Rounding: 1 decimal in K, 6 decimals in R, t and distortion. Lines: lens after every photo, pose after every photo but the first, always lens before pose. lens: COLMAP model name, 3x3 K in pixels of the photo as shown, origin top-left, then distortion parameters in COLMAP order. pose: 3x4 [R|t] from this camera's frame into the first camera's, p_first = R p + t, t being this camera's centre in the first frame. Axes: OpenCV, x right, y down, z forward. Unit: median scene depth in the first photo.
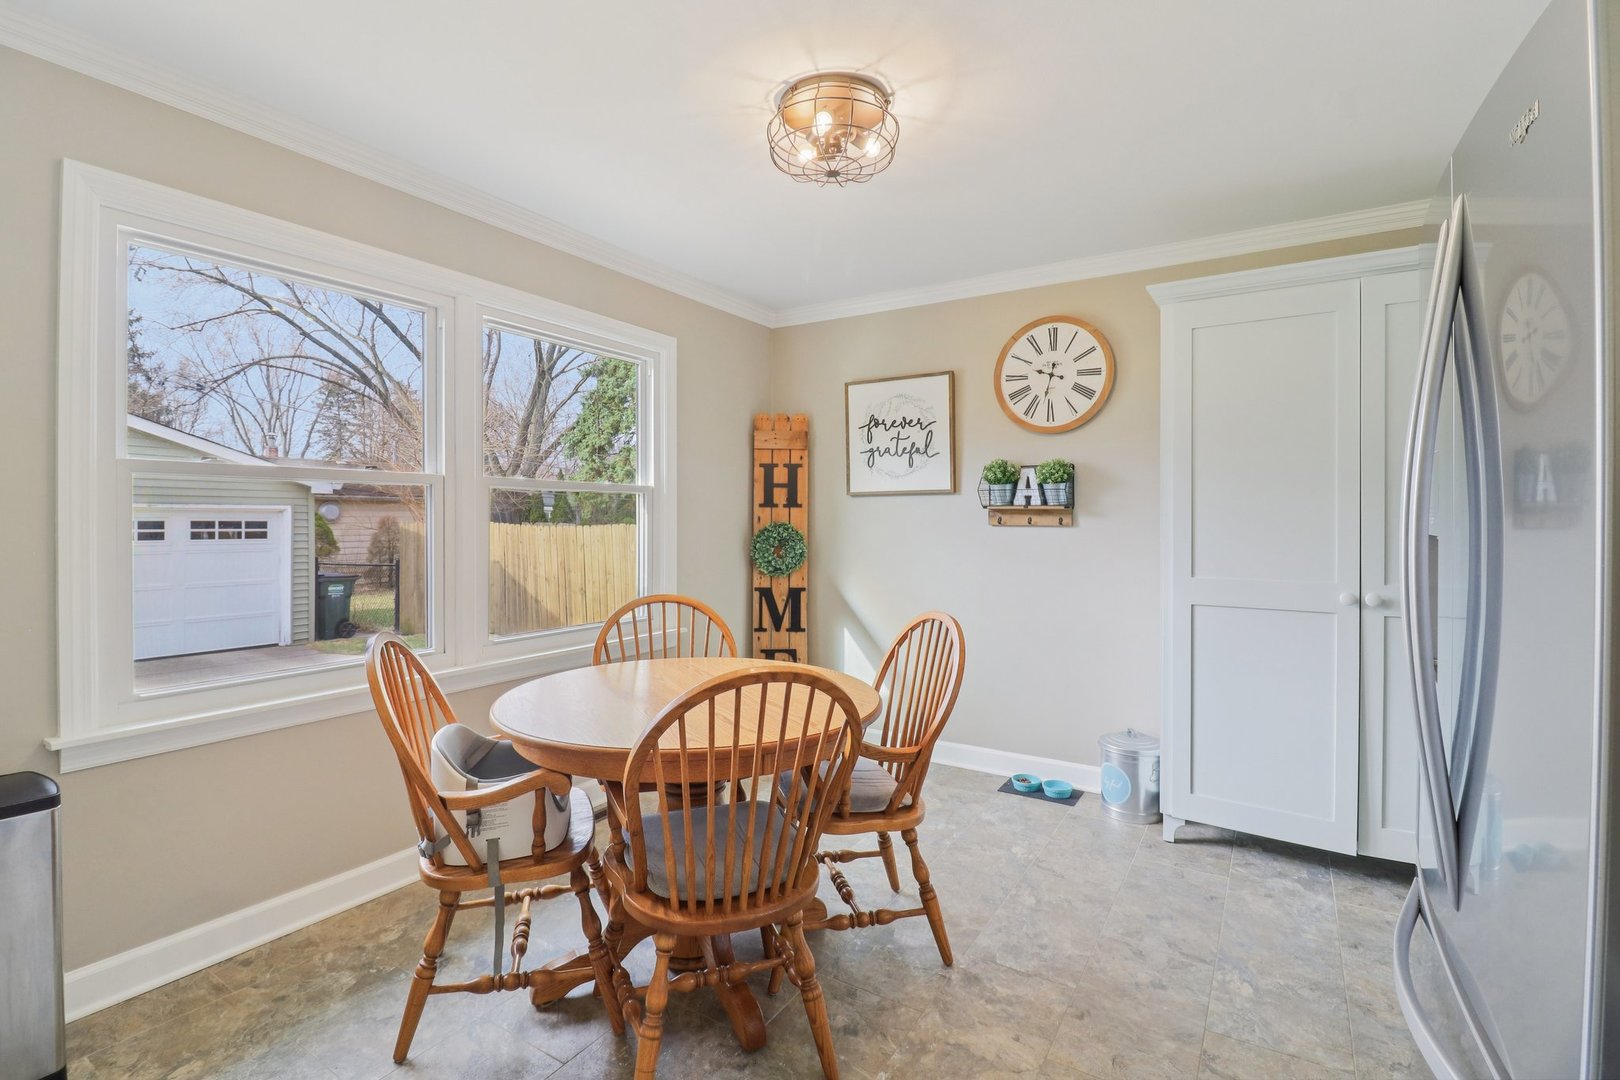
lens RADIAL K [[754.7, 0, 804.1], [0, 754.7, 524.4], [0, 0, 1]] dist [0.002694, -0.012254]
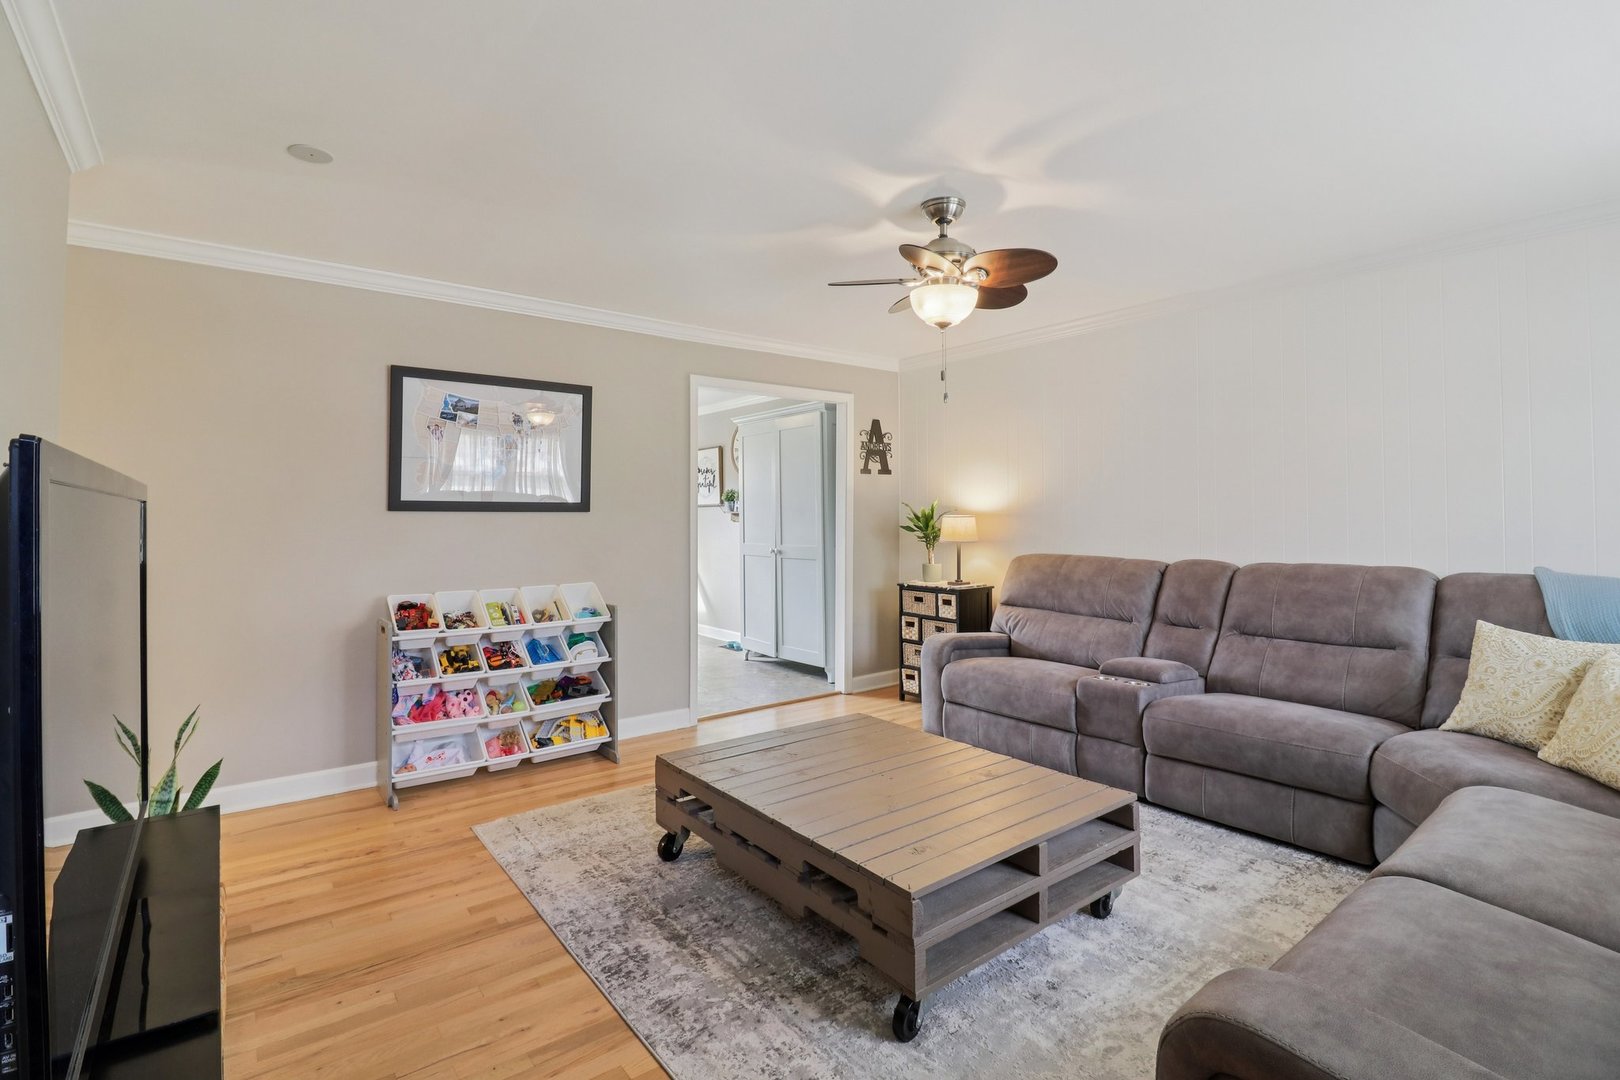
lens RADIAL K [[754.7, 0, 811.2], [0, 754.7, 513.0], [0, 0, 1]] dist [0.002694, -0.012254]
pose [[0.942980, -0.006819, -0.332780, 1.066883], [0.002834, 0.999918, -0.012460, 0.004748], [0.332838, 0.010806, 0.942922, -0.812046]]
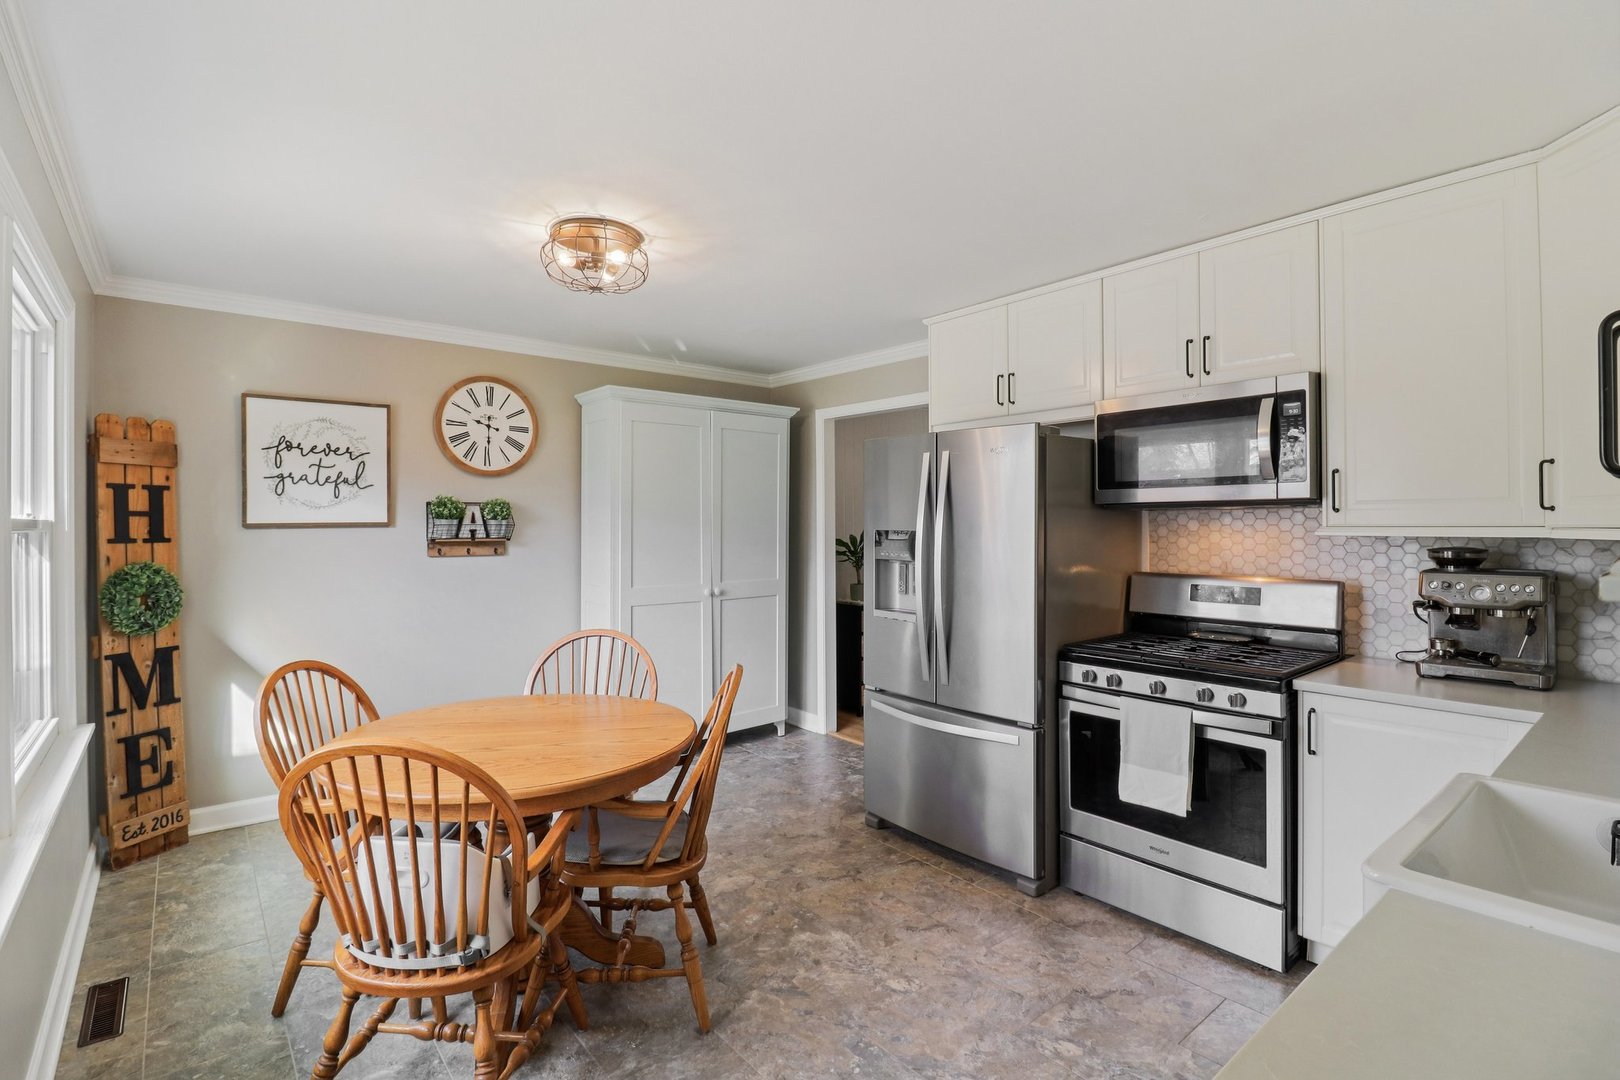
lens RADIAL K [[754.7, 0, 804.9], [0, 754.7, 526.2], [0, 0, 1]] dist [0.002694, -0.012254]
pose [[0.313219, -0.005256, 0.949666, -0.565694], [0.009973, 0.999948, 0.002245, -0.036630], [-0.949628, 0.008768, 0.313256, 0.151087]]
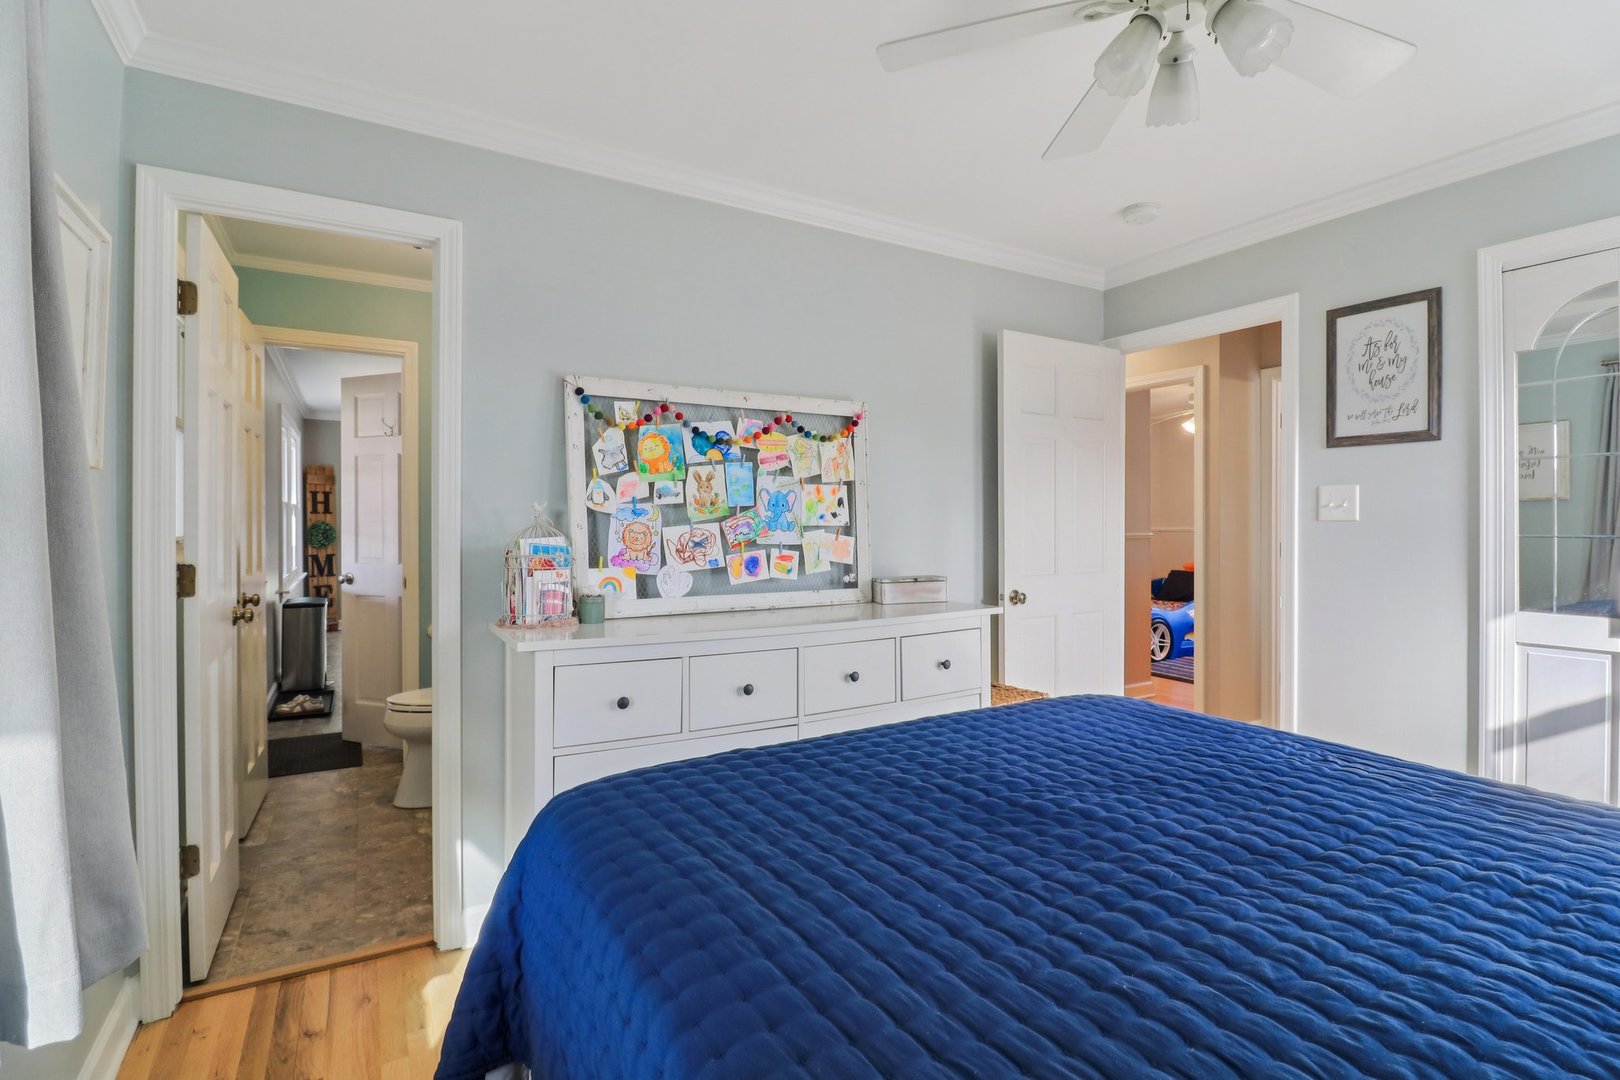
lens RADIAL K [[754.7, 0, 809.1], [0, 754.7, 532.9], [0, 0, 1]] dist [0.002694, -0.012254]
pose [[0.451894, -0.012389, 0.891986, -1.290407], [0.006969, 0.999922, 0.010357, 0.017101], [-0.892045, 0.001536, 0.451945, -1.091526]]
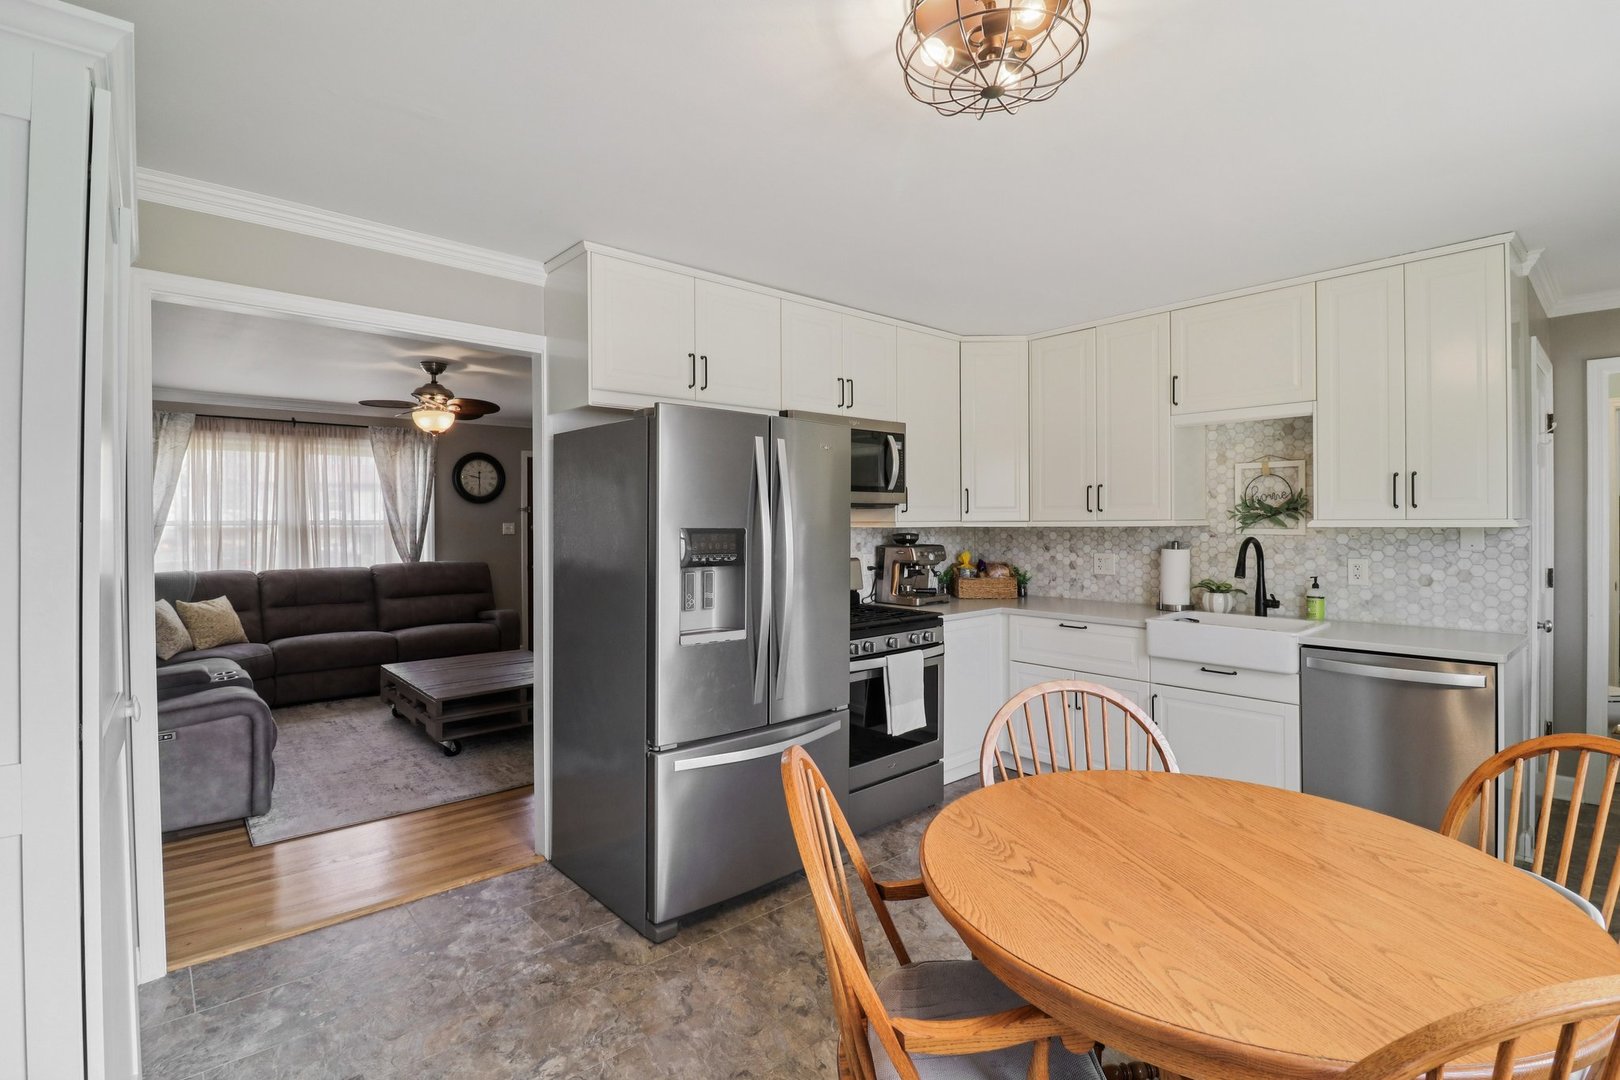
lens RADIAL K [[754.7, 0, 804.1], [0, 754.7, 520.7], [0, 0, 1]] dist [0.002694, -0.012254]
pose [[-0.958814, 0.002253, 0.284027, 0.003581], [0.004516, 0.999963, 0.007316, -0.039606], [-0.284000, 0.008297, -0.958789, 0.930717]]
